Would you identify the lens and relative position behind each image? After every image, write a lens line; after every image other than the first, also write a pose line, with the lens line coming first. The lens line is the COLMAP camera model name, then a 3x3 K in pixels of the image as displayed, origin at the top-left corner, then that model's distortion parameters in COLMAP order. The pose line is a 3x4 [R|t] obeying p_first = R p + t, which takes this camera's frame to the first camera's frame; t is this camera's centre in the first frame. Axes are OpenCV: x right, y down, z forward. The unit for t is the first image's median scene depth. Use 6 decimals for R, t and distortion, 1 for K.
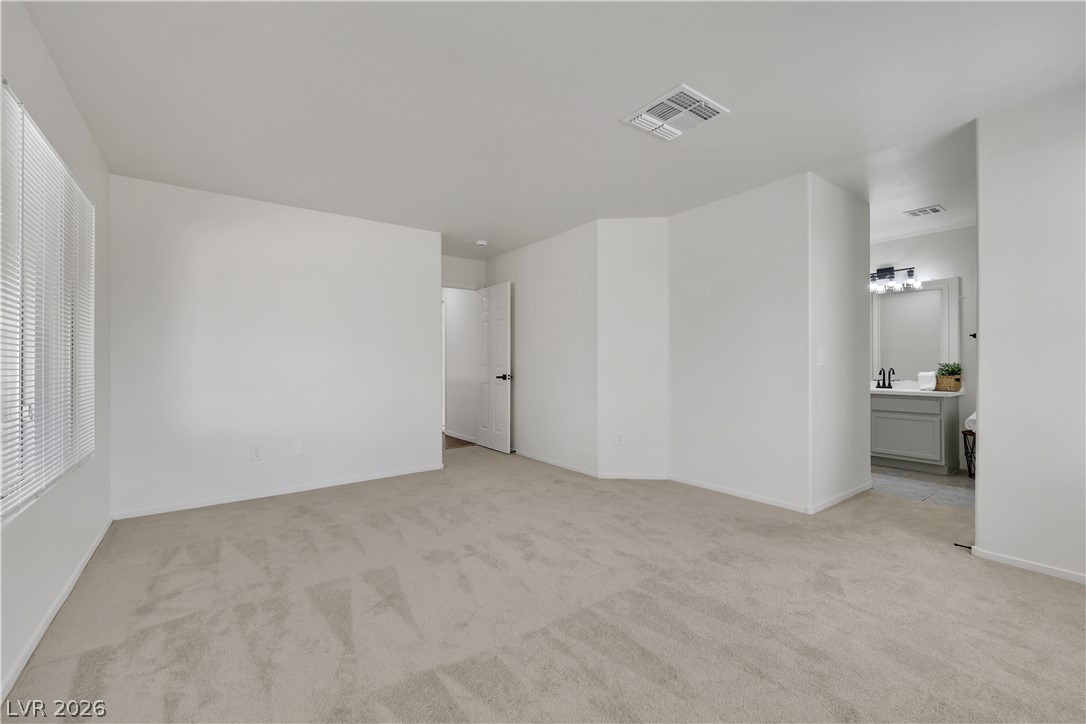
lens RADIAL K [[436.2, 0, 538.1], [0, 436.2, 359.6], [0, 0, 1]] dist [0.002003, -0.000038]
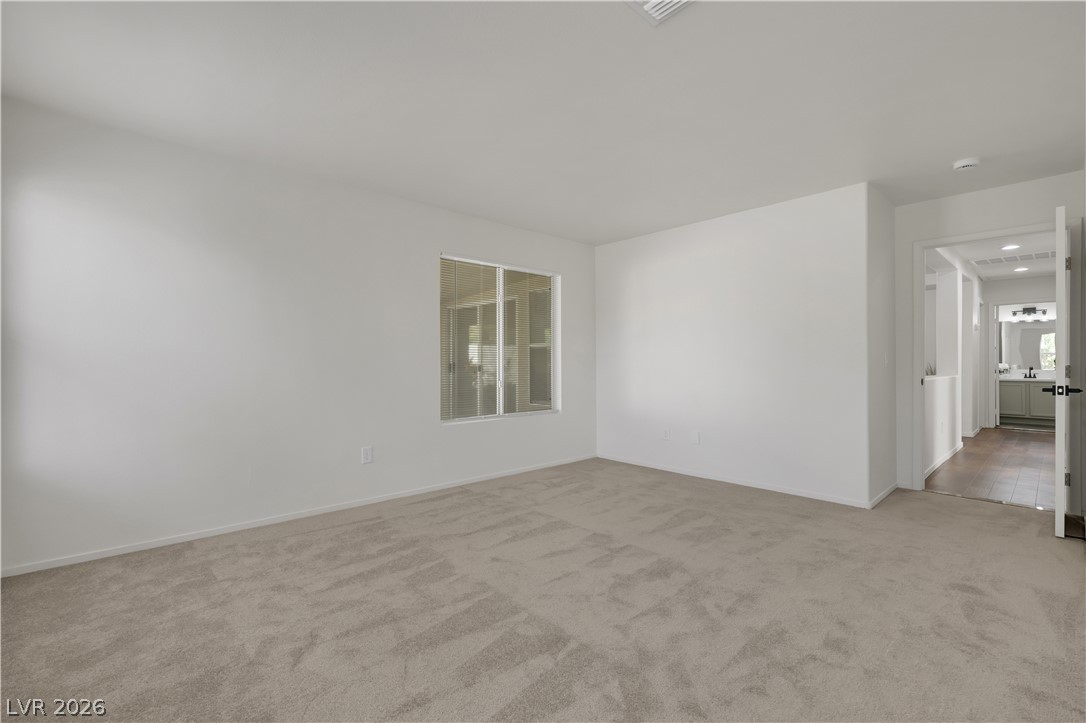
lens RADIAL K [[470.3, 0, 546.3], [0, 470.3, 357.5], [0, 0, 1]] dist [-0.000622, -0.000263]
pose [[0.114787, -0.008297, -0.993355, 0.924517], [0.006048, 0.999952, -0.007654, 0.005402], [0.993372, -0.005129, 0.114832, 0.728832]]
